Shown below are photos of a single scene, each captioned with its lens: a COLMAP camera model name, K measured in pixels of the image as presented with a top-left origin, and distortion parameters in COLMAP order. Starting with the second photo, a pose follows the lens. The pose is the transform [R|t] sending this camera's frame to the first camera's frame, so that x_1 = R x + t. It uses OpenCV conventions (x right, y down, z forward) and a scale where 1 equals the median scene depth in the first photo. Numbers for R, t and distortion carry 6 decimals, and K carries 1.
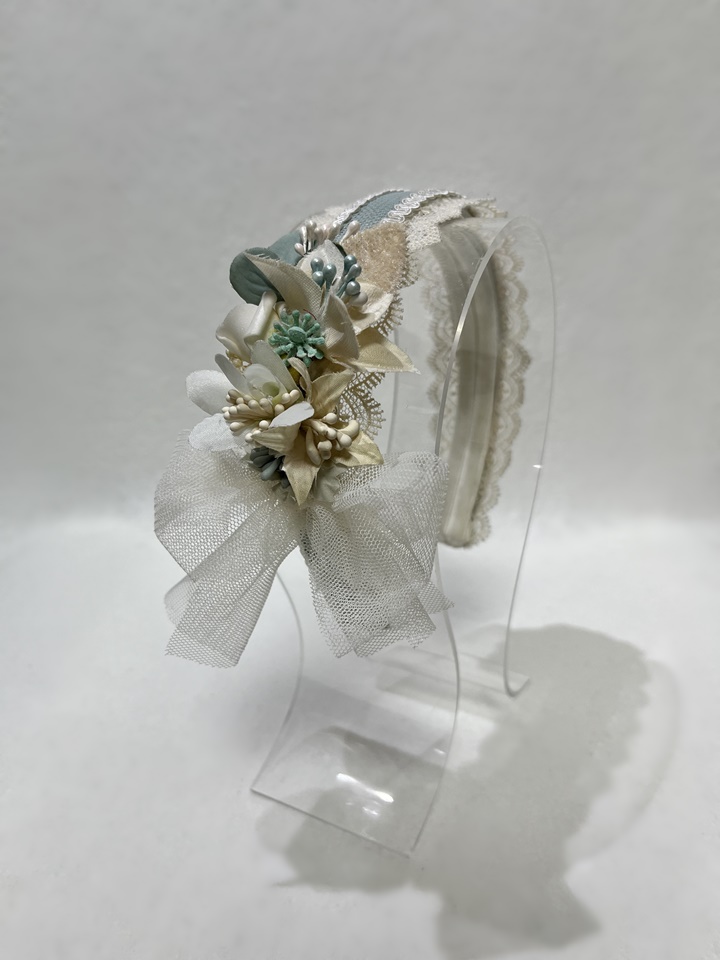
lens RADIAL K [[739.6, 0, 348.4], [0, 739.6, 497.2], [0, 0, 1]] dist [-0.007931, -0.003755]
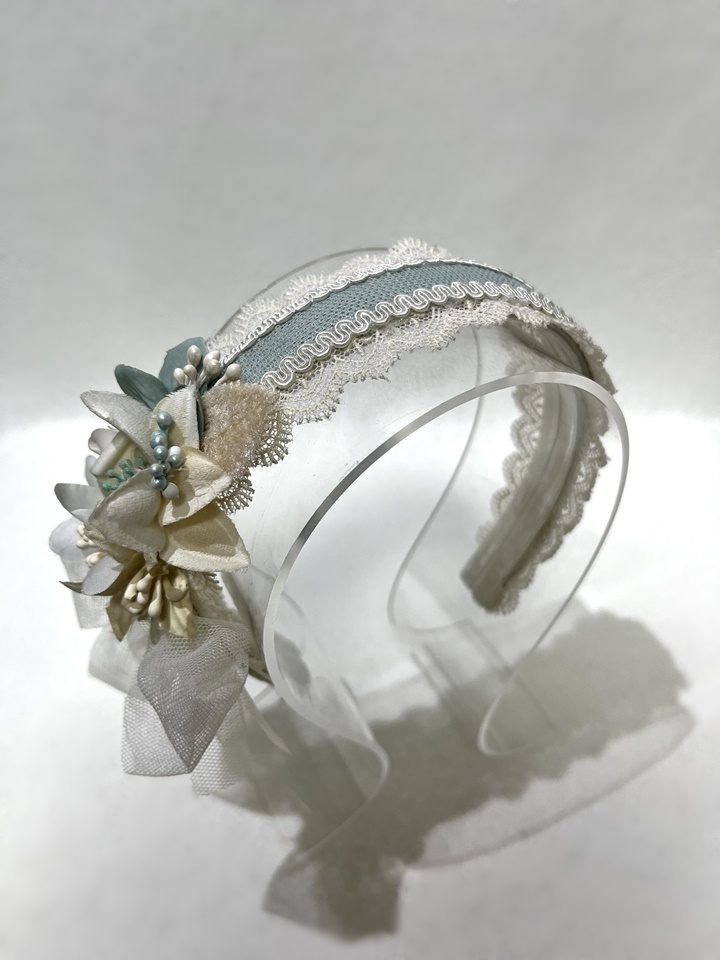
lens RADIAL K [[742.6, 0, 360.0], [0, 742.6, 480.0], [0, 0, 1]] dist [-0.002098, -0.000311]
pose [[0.849270, 0.373466, -0.373181, 0.329470], [-0.217713, 0.891672, 0.396891, -0.423415], [0.480980, -0.255821, 0.838578, 0.237929]]
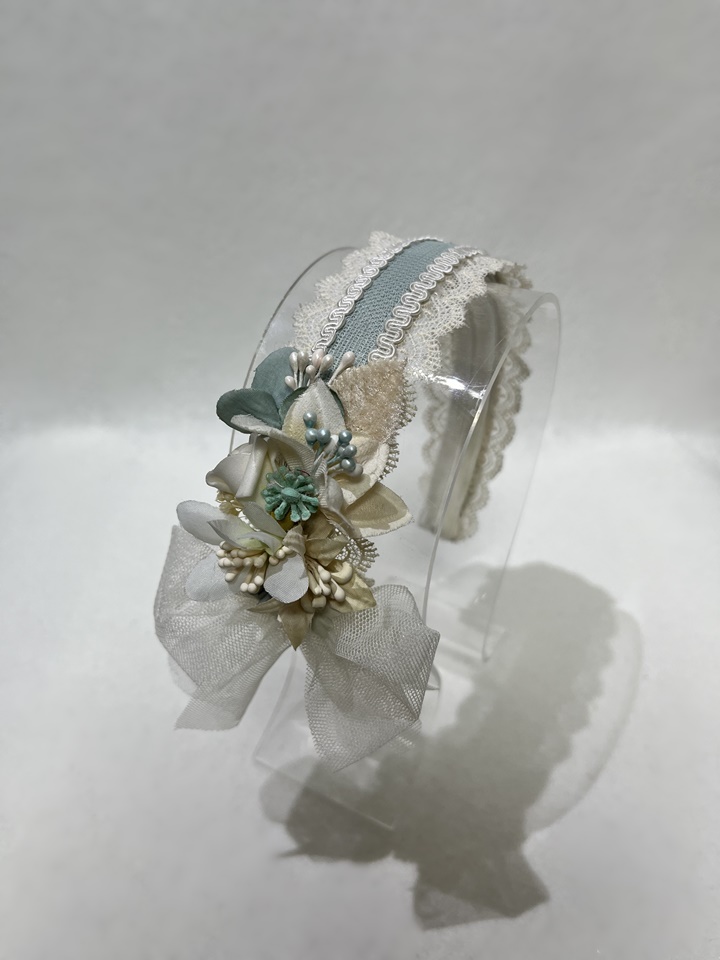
lens RADIAL K [[739.6, 0, 348.4], [0, 739.6, 497.2], [0, 0, 1]] dist [-0.007931, -0.003755]
pose [[0.999841, -0.000910, 0.017801, -0.006351], [-0.004647, 0.950858, 0.309592, -0.335592], [-0.017208, -0.309626, 0.950703, 0.042911]]
